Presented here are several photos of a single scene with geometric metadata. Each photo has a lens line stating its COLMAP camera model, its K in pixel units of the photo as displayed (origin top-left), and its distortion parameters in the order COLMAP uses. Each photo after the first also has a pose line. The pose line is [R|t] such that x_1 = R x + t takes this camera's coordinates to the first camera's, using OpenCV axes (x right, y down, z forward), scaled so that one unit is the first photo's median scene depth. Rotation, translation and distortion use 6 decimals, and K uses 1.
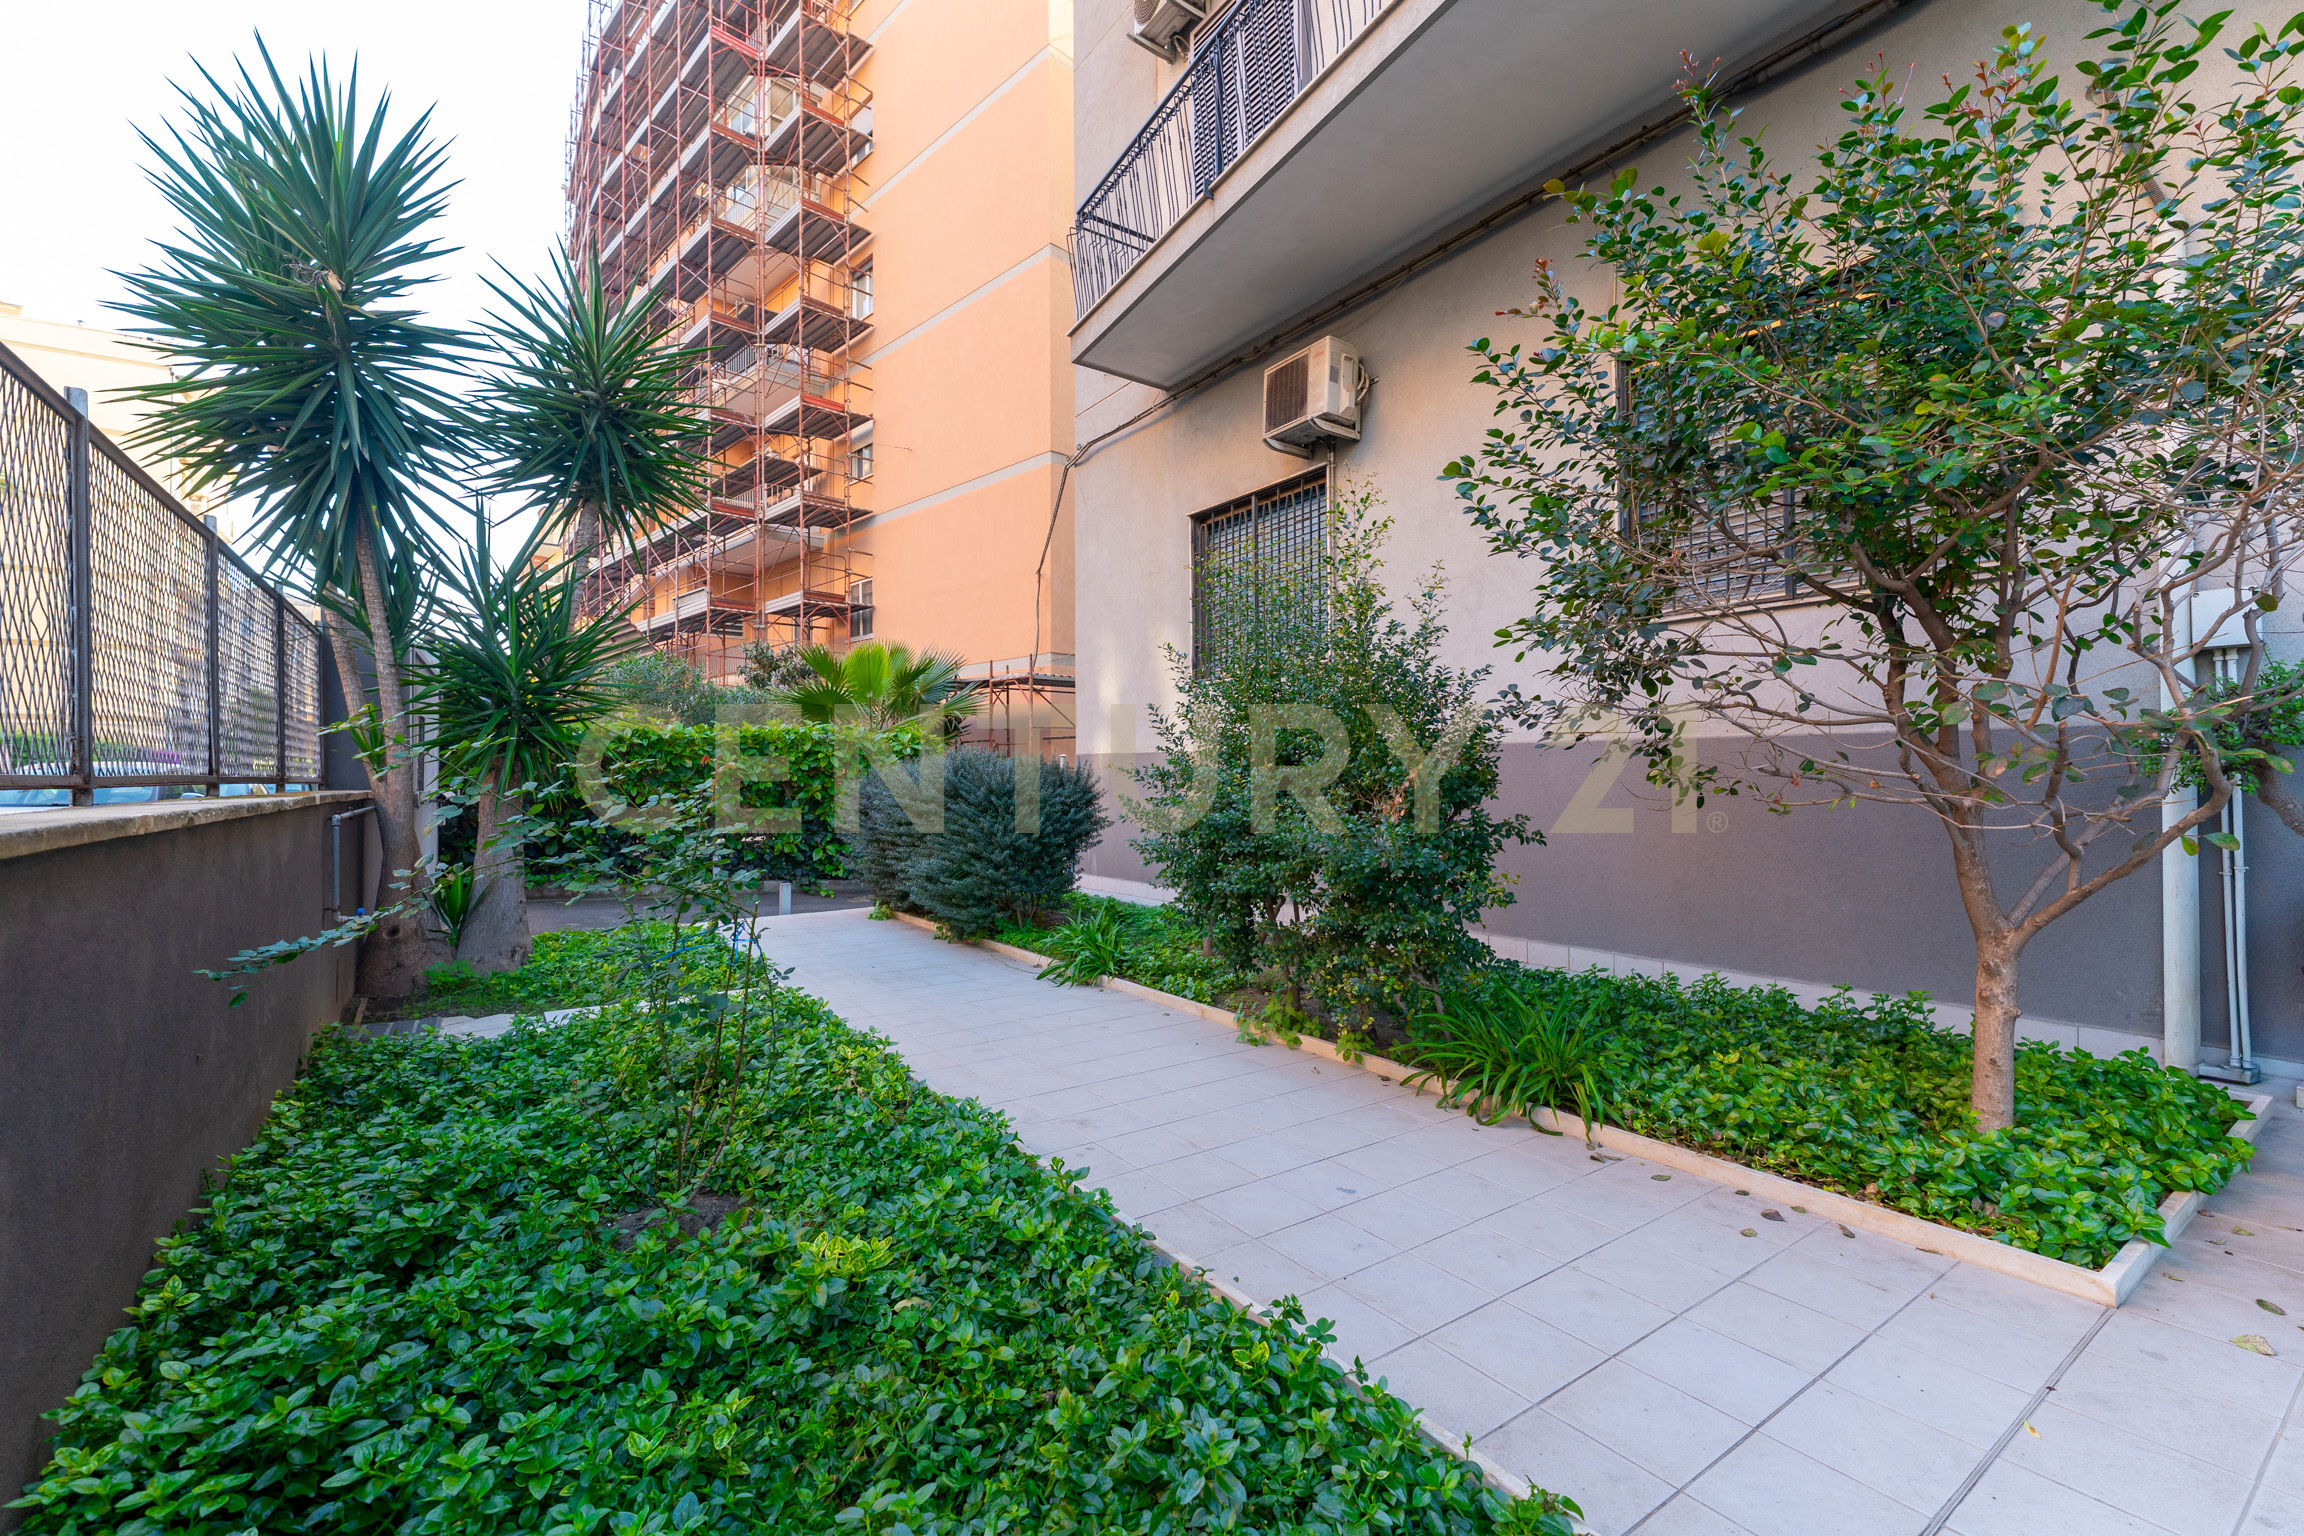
lens RADIAL K [[984.3, 0, 1096.7], [0, 984.3, 759.4], [0, 0, 1]] dist [-0.001564, -0.000463]
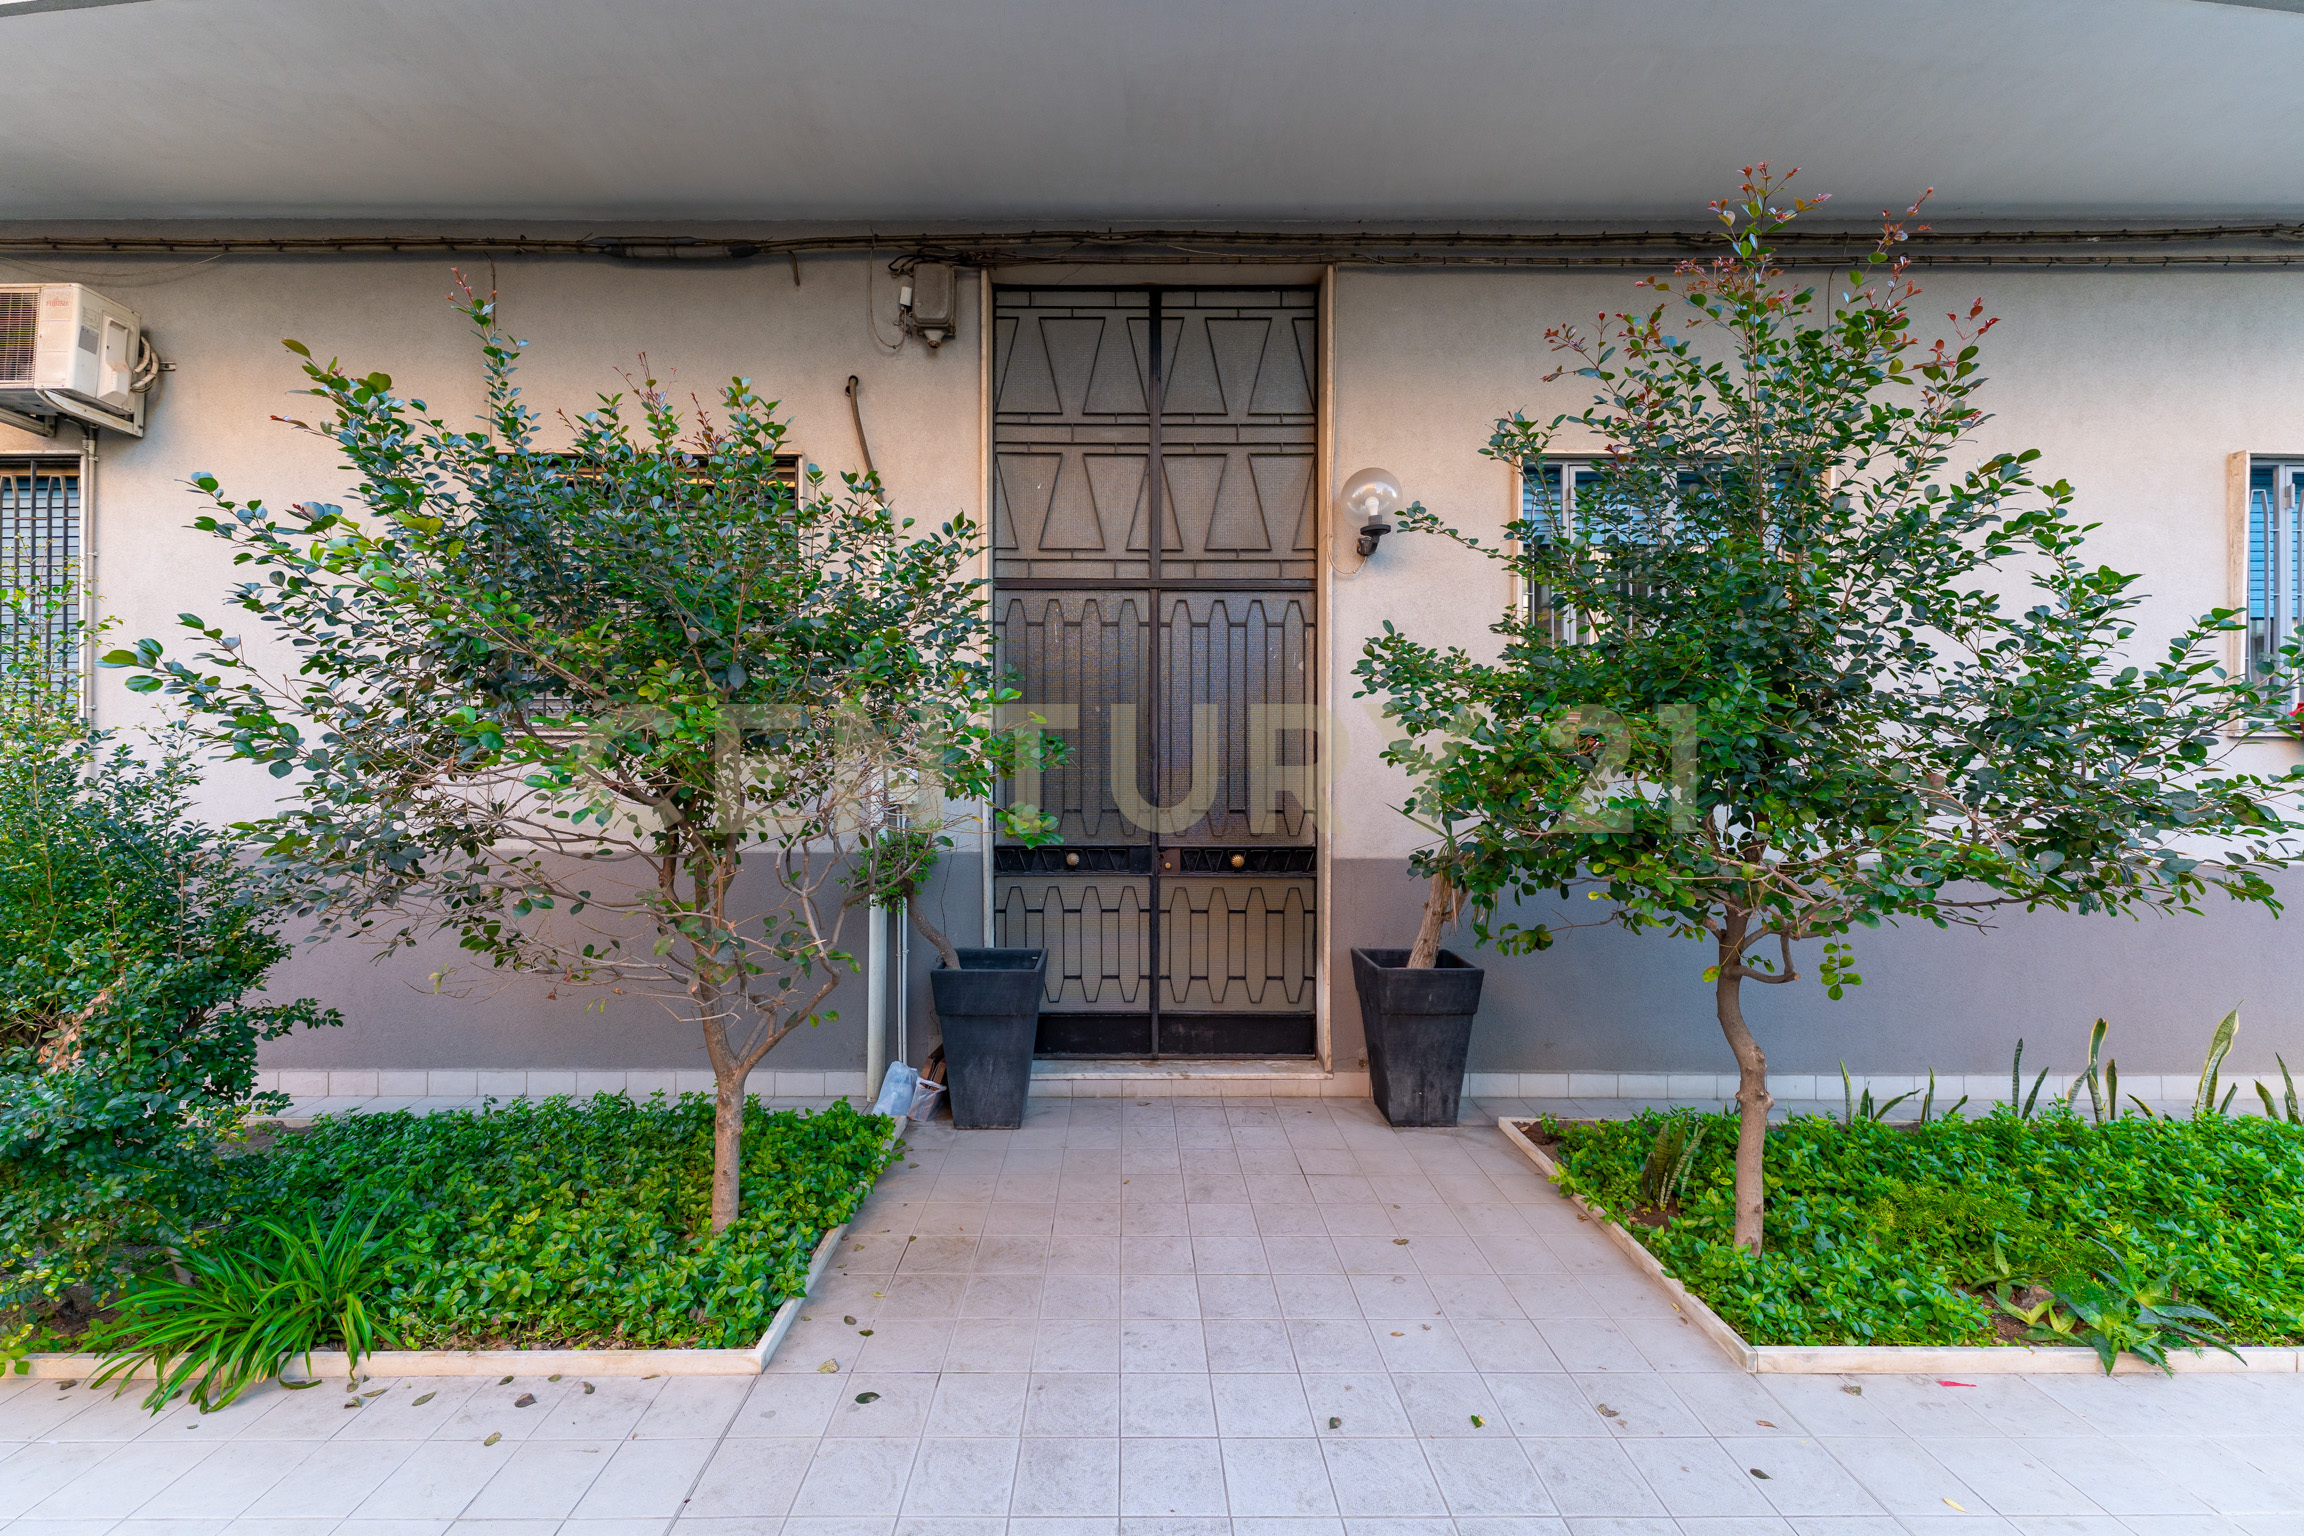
lens RADIAL K [[942.7, 0, 1152.0], [0, 942.7, 768.0], [0, 0, 1]] dist [-0.000081, 0.000113]
pose [[0.524973, 0.006300, 0.851096, 0.126525], [-0.018452, 0.999822, 0.003981, -0.185443], [-0.850919, -0.017795, 0.524995, -0.083870]]
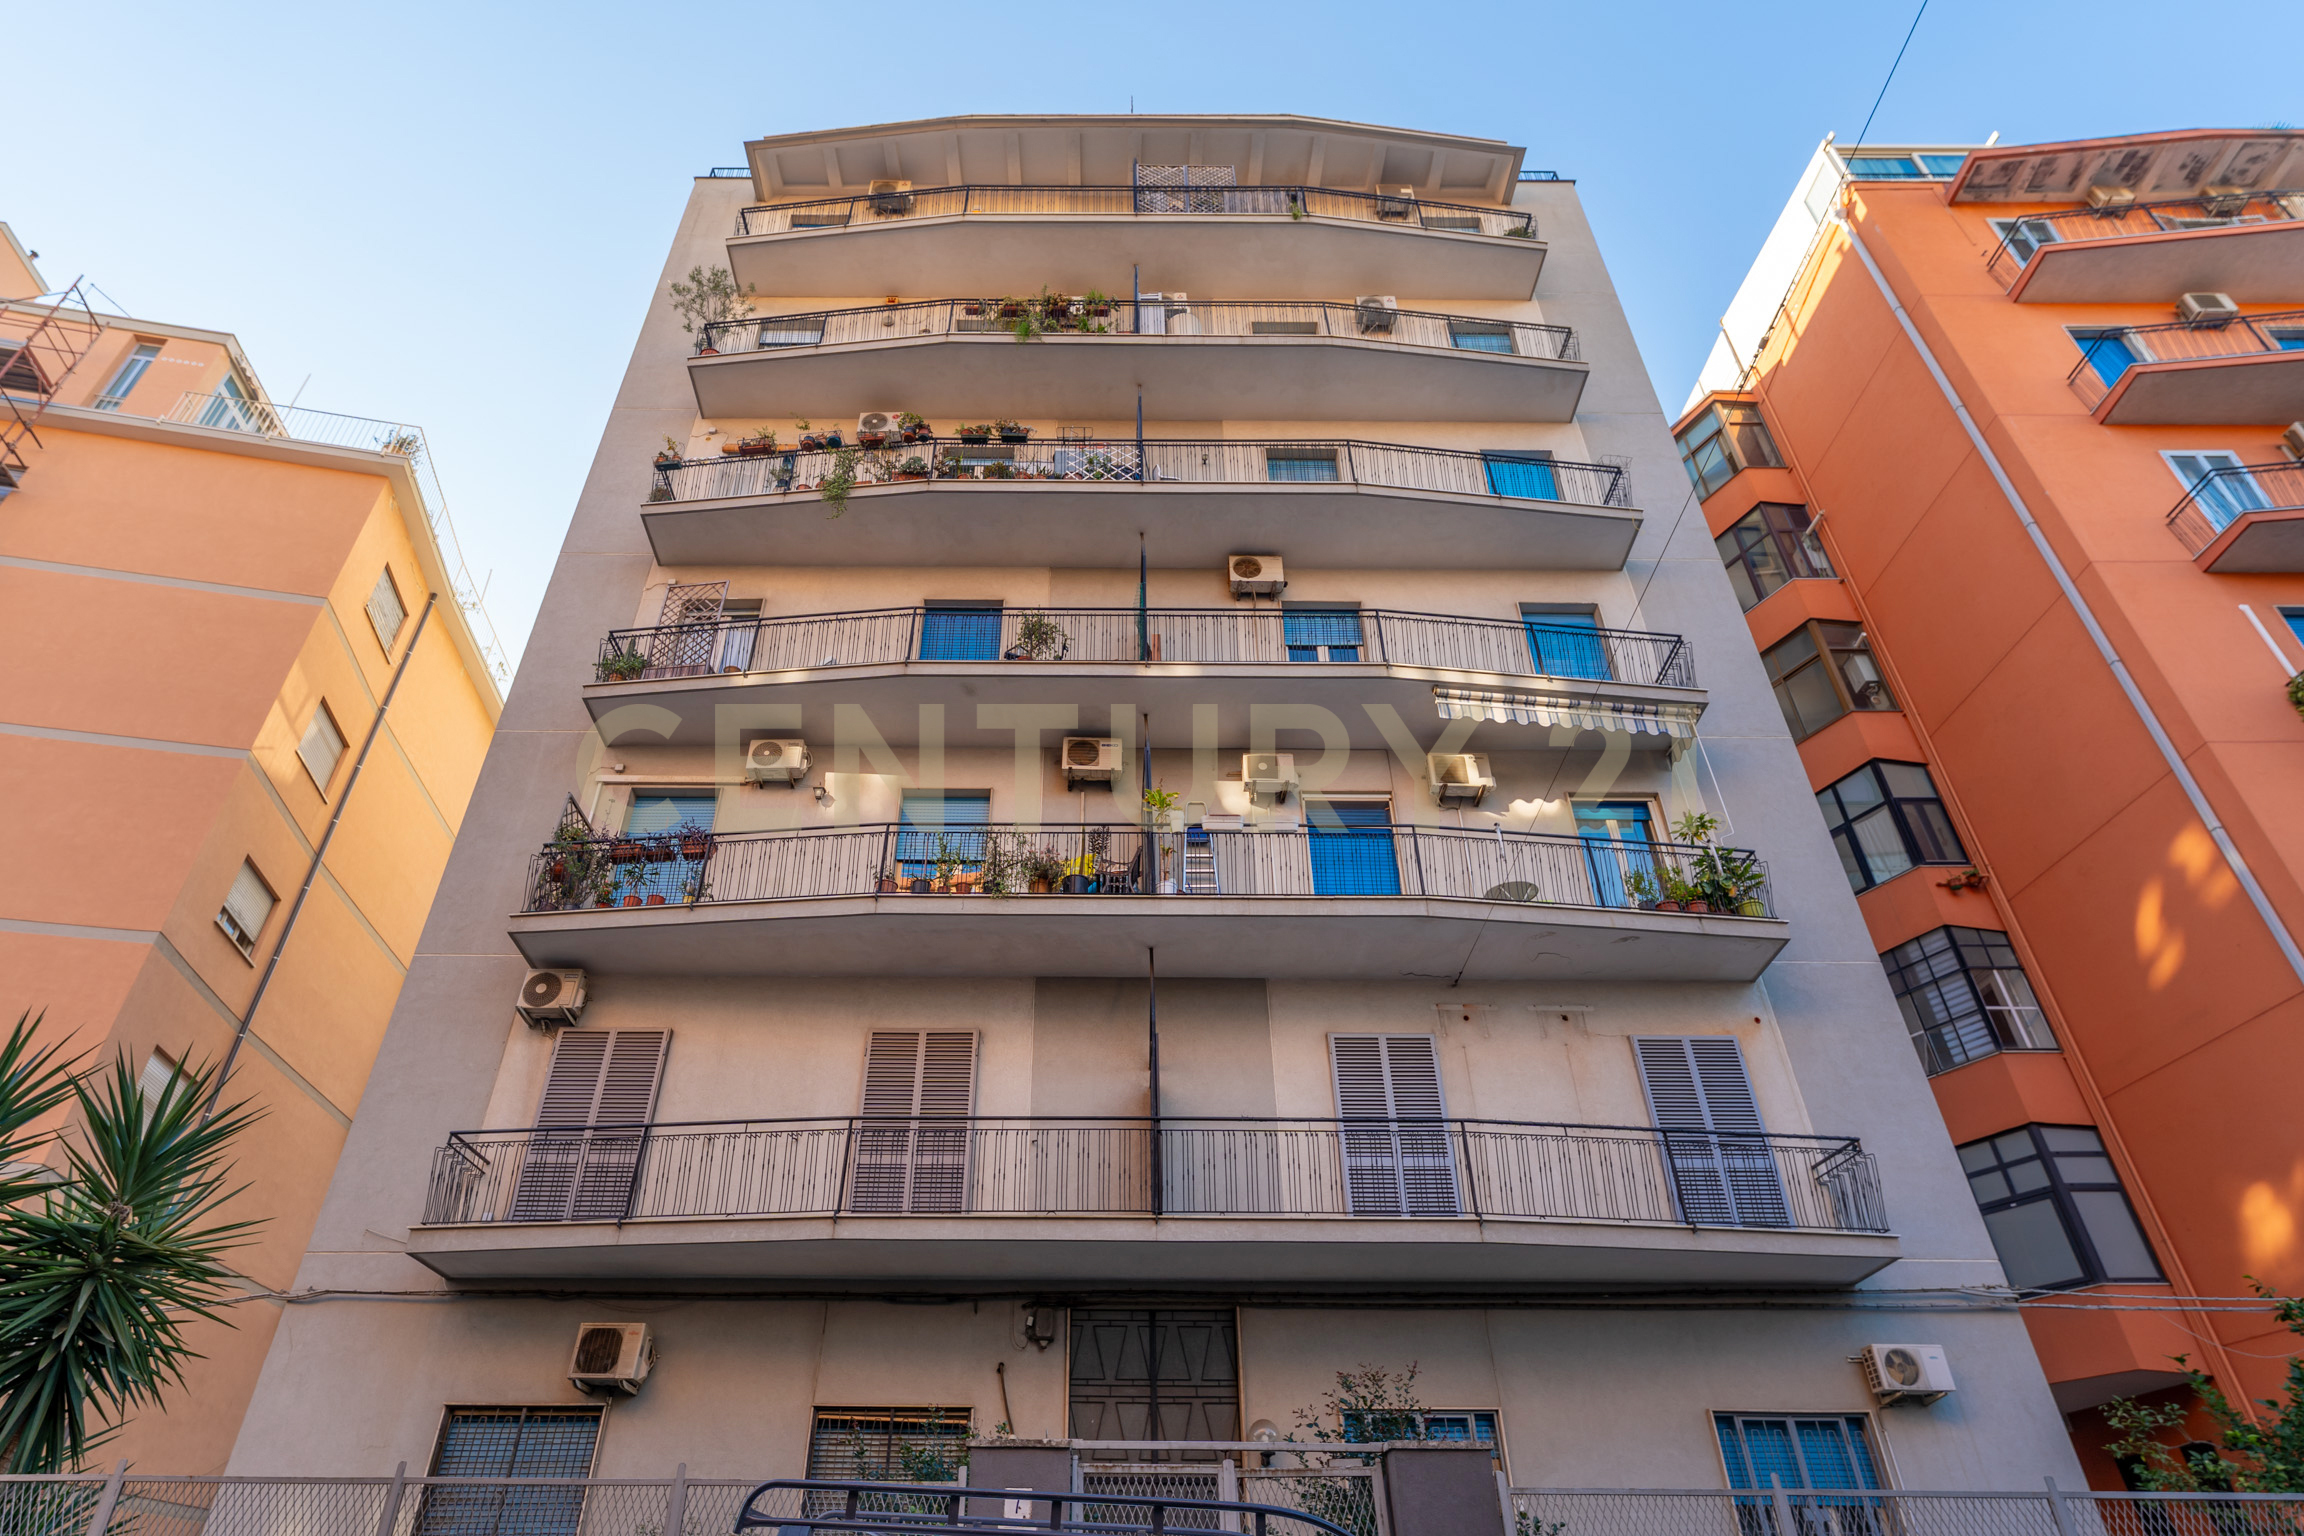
lens RADIAL K [[1228.1, 0, 1106.5], [0, 1228.1, 773.2], [0, 0, 1]] dist [0.001176, 0.000528]
pose [[0.529411, 0.493202, 0.690272, -2.271500], [-0.021521, 0.821195, -0.570242, -0.118206], [-0.848093, 0.287037, 0.445364, -1.425468]]
